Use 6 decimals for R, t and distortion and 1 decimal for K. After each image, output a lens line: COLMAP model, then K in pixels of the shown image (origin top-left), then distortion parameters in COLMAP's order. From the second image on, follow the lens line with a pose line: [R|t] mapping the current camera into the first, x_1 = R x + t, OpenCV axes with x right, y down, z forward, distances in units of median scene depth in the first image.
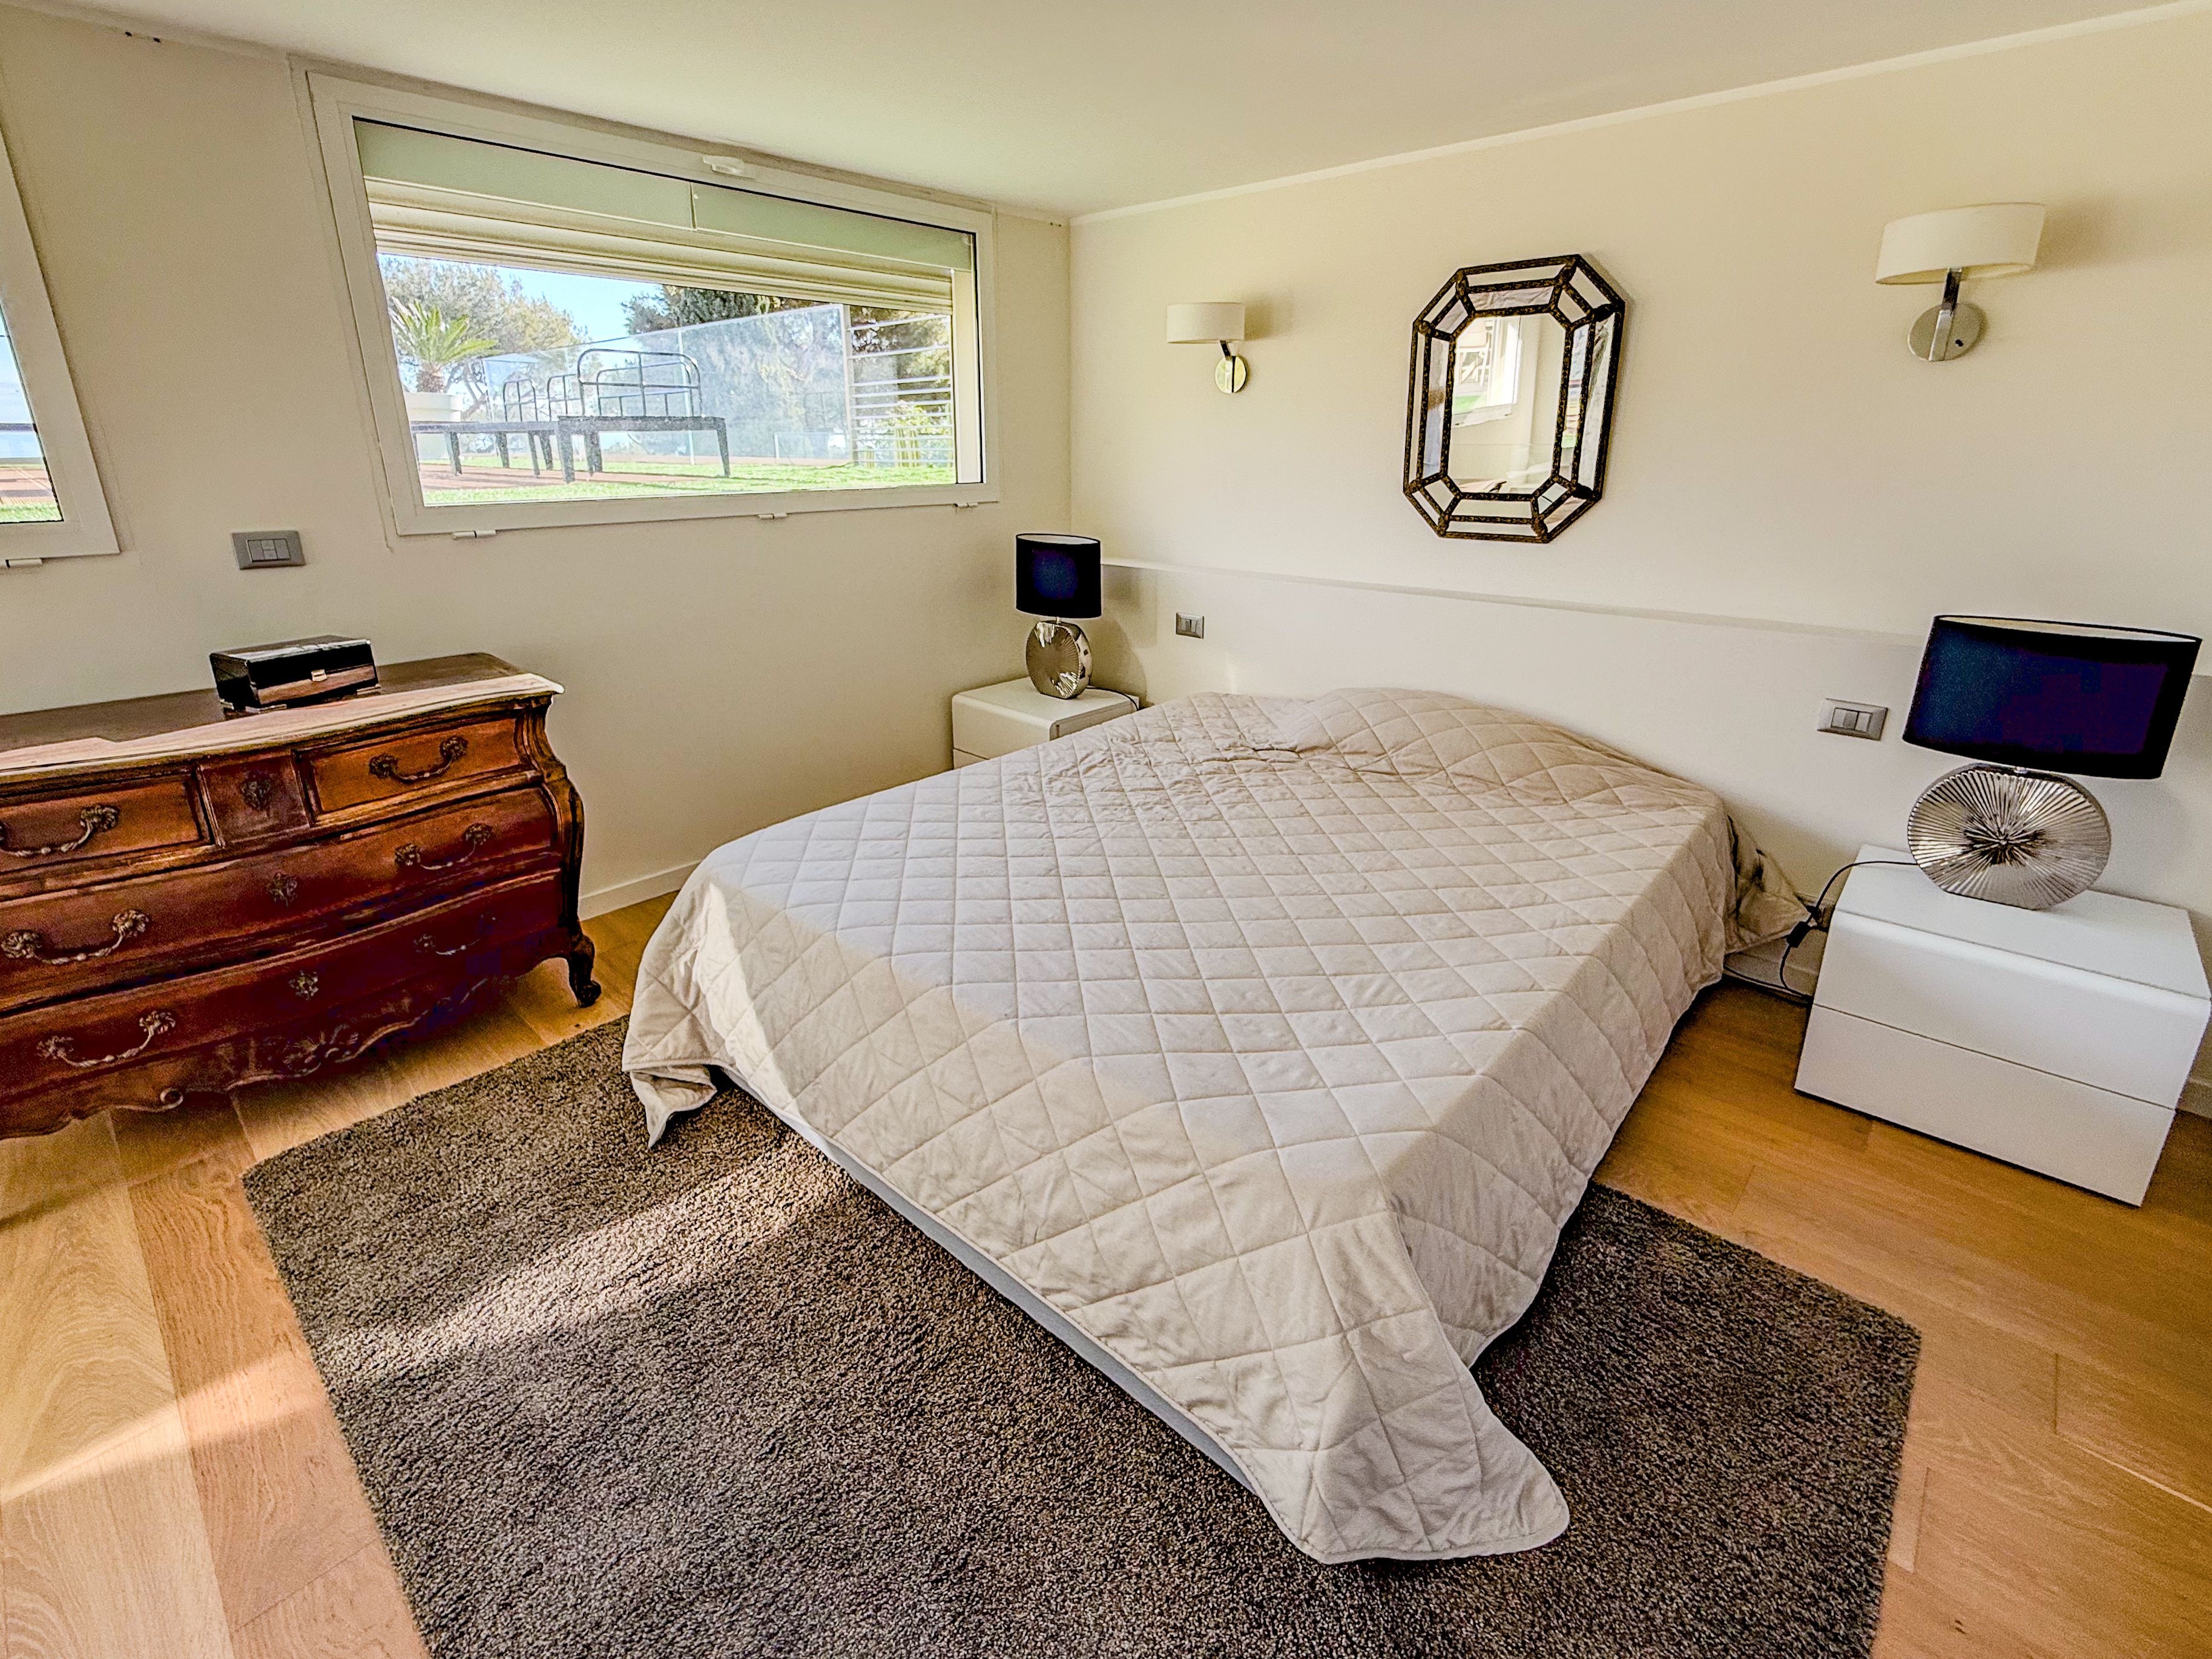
lens RADIAL K [[1001.6, 0, 1105.6], [0, 1001.6, 754.6], [0, 0, 1]] dist [0.000322, 0.000207]
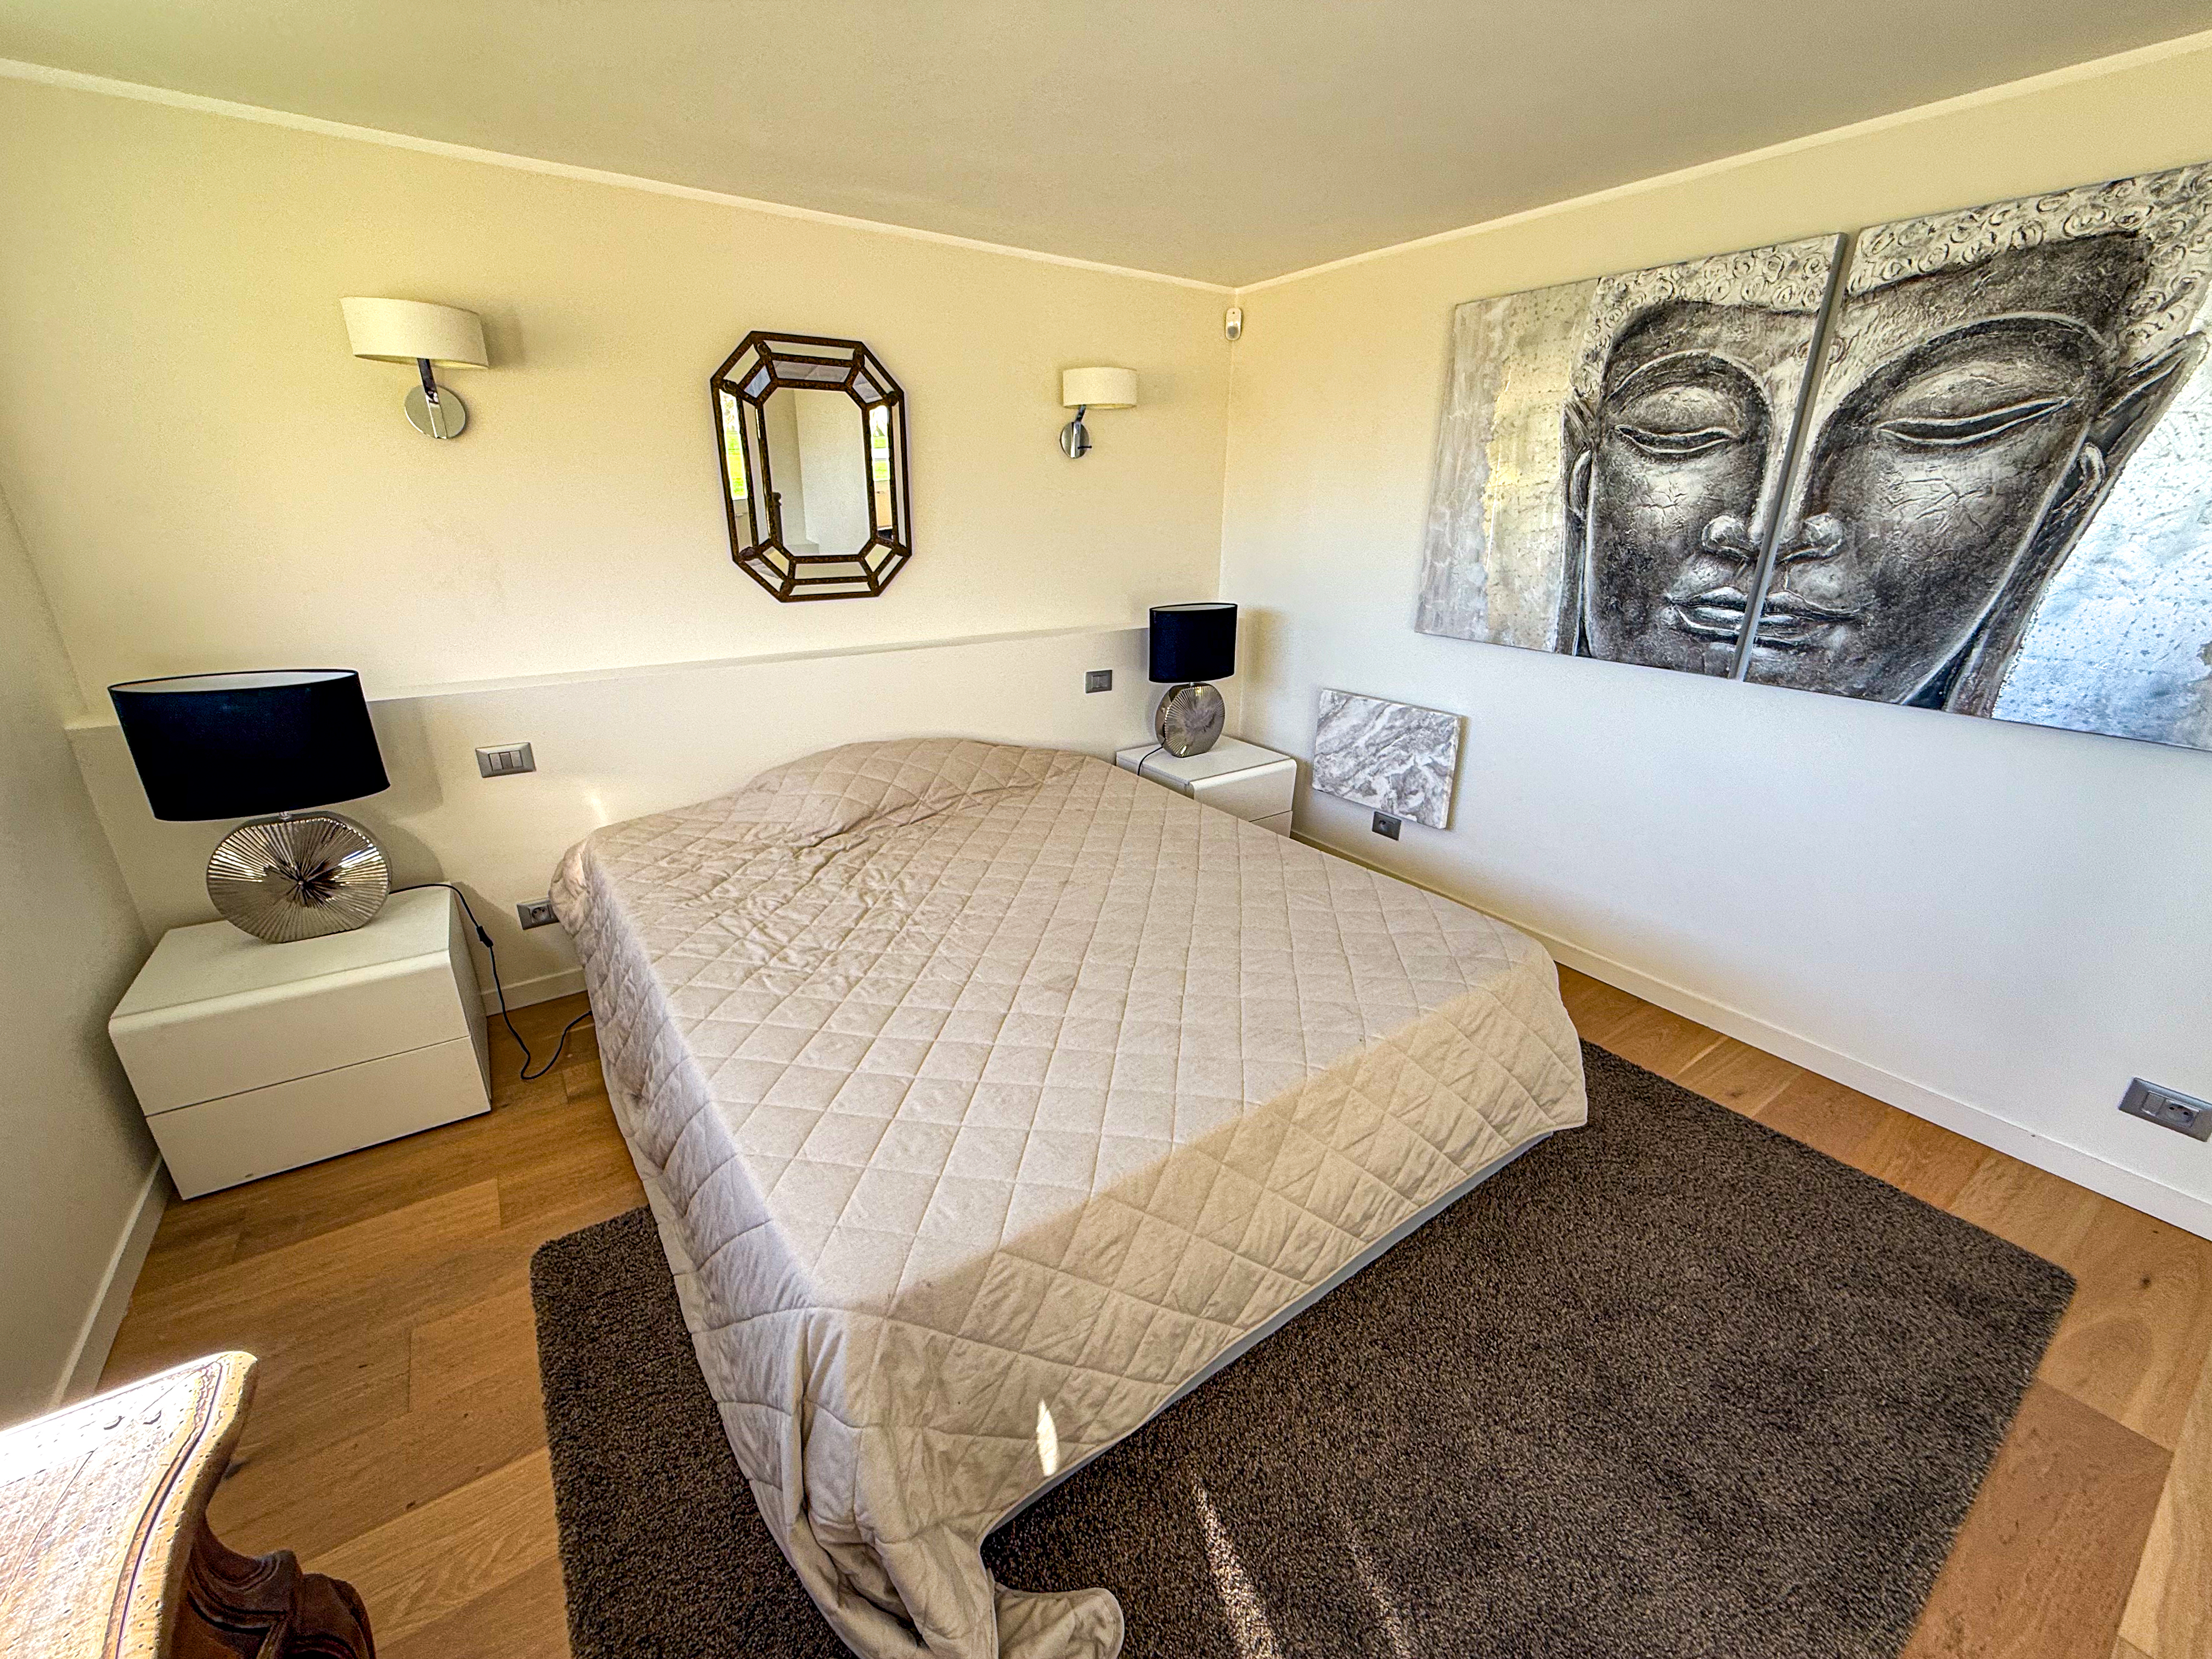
lens RADIAL K [[893.2, 0, 1106.0], [0, 893.2, 829.5], [0, 0, 1]] dist [-0.000013, 0.000128]
pose [[0.226551, -0.327170, 0.917406, -0.537843], [0.291373, 0.921528, 0.256686, -0.151247], [-0.929396, 0.209155, 0.304102, 0.497394]]
